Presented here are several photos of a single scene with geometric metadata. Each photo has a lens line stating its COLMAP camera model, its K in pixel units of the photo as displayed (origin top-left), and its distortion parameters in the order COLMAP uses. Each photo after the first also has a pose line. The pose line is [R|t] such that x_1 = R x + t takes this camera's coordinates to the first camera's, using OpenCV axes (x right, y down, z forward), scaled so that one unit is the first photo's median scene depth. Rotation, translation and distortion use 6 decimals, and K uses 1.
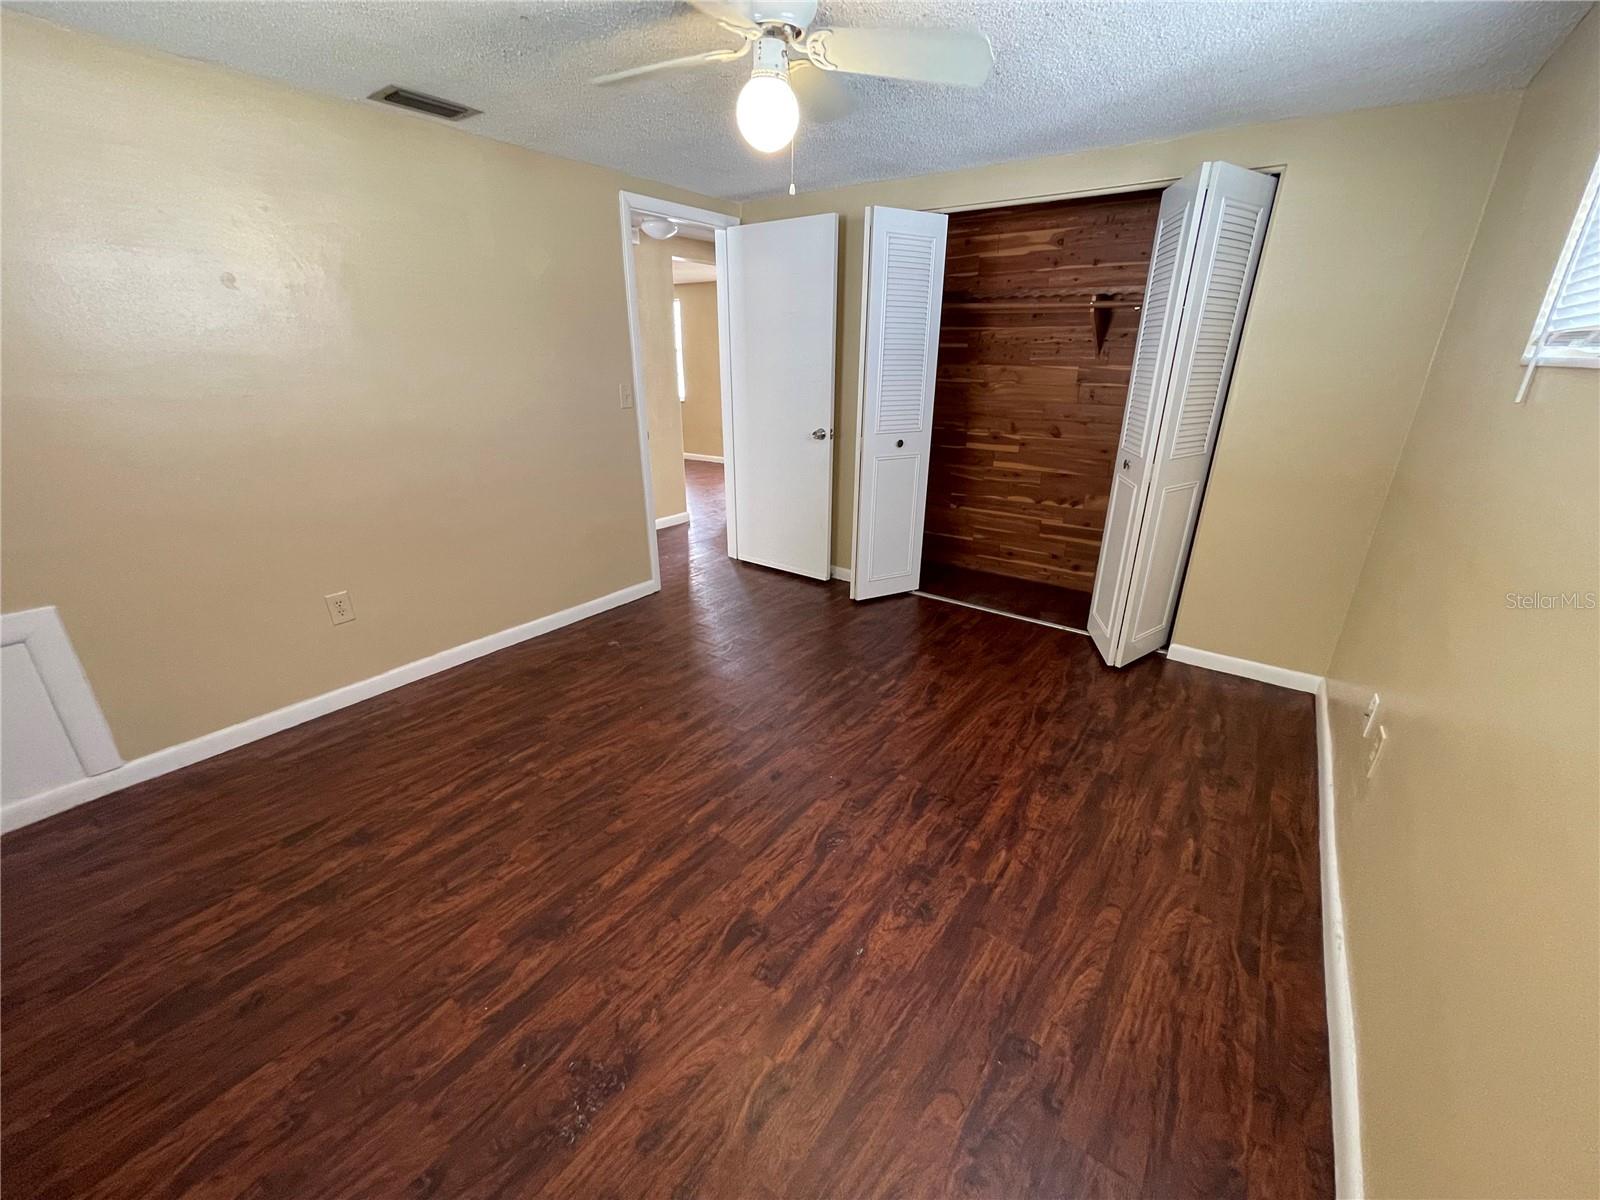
lens RADIAL K [[644.2, 0, 798.1], [0, 644.2, 601.8], [0, 0, 1]] dist [-0.005516, 0.001733]
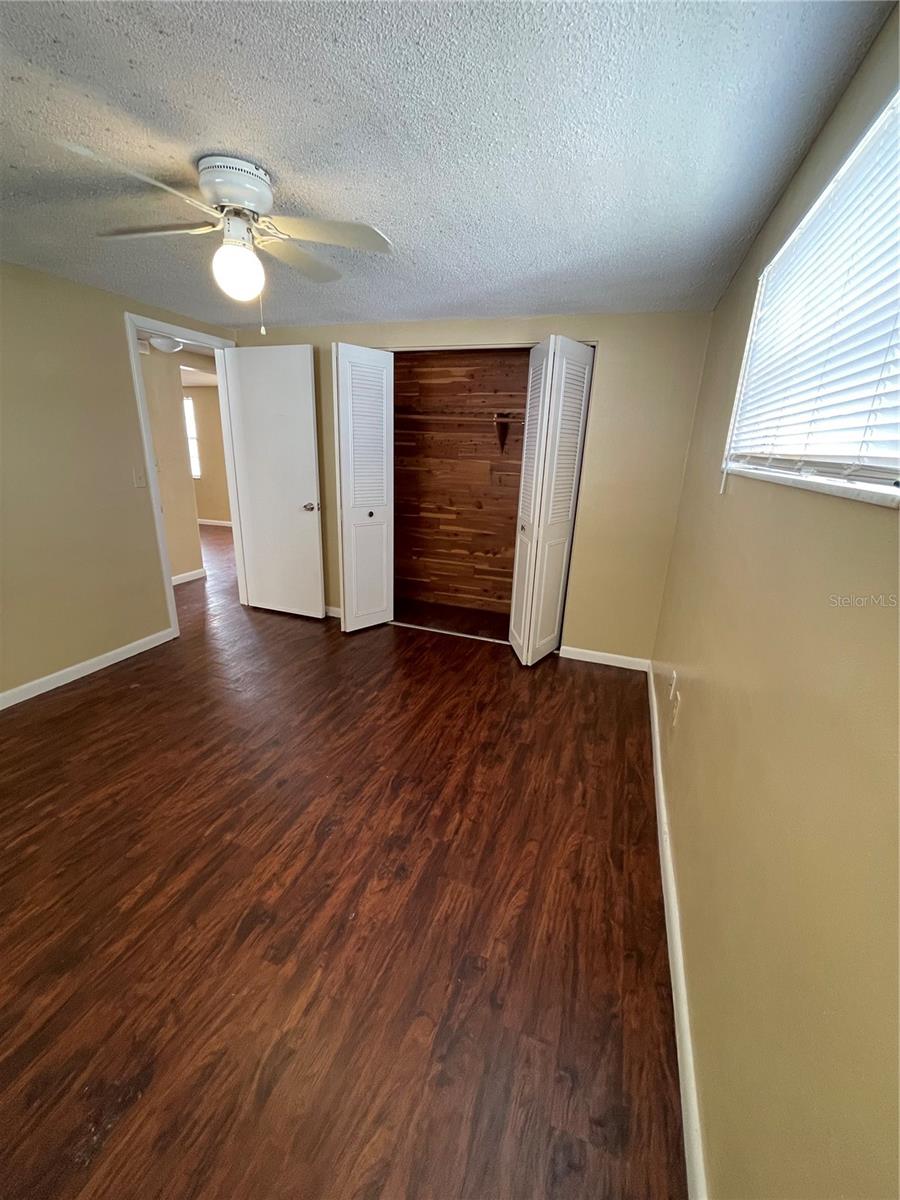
lens RADIAL K [[483.1, 0, 445.8], [0, 483.1, 597.2], [0, 0, 1]] dist [-0.005516, 0.001733]
pose [[0.959798, -0.057153, 0.274812, 0.034843], [0.073392, 0.996091, -0.049165, -0.017528], [-0.270928, 0.067357, 0.960240, -0.005190]]
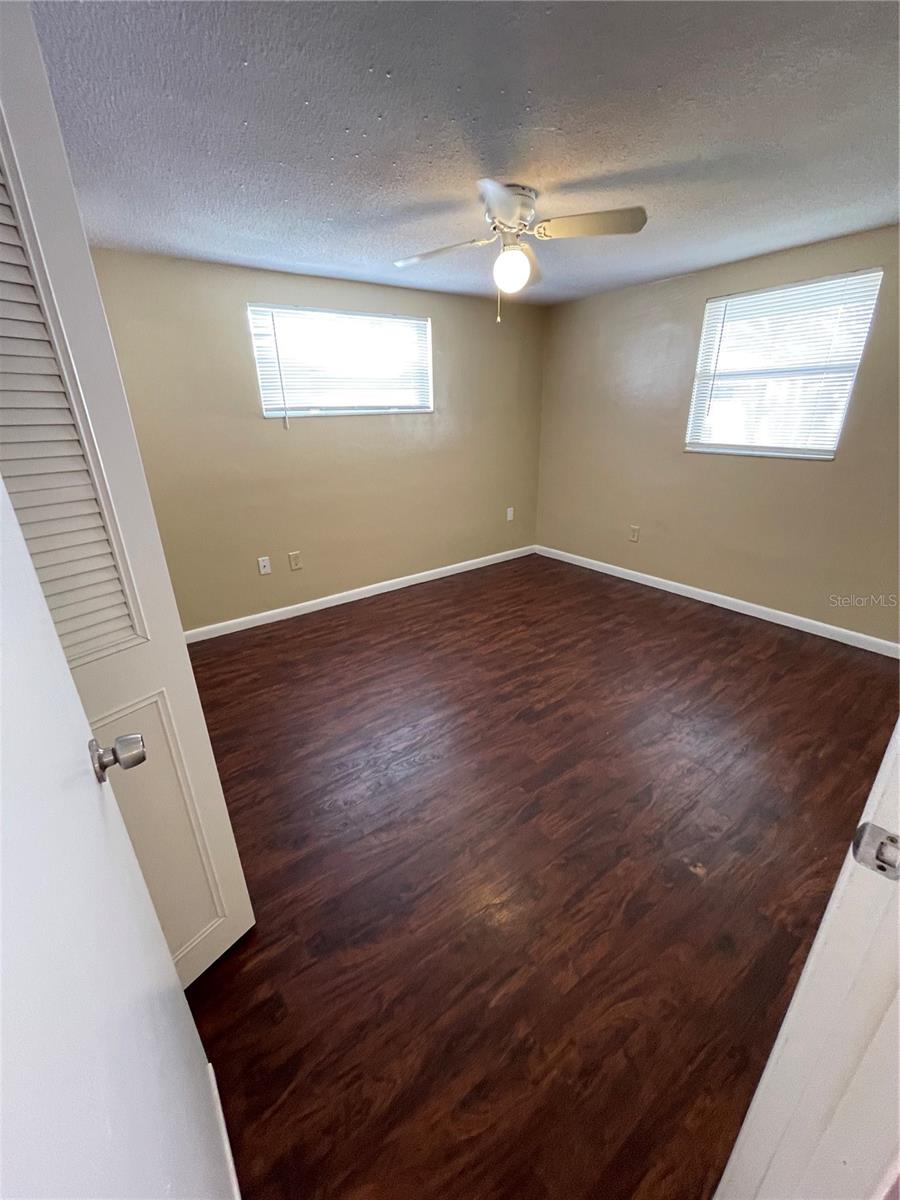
lens RADIAL K [[483.1, 0, 448.4], [0, 483.1, 599.9], [0, 0, 1]] dist [-0.005516, 0.001733]
pose [[-0.953285, -0.093898, 0.287109, -0.247193], [0.127957, 0.735455, 0.665382, -0.718543], [-0.273634, 0.671036, -0.689083, 1.830128]]
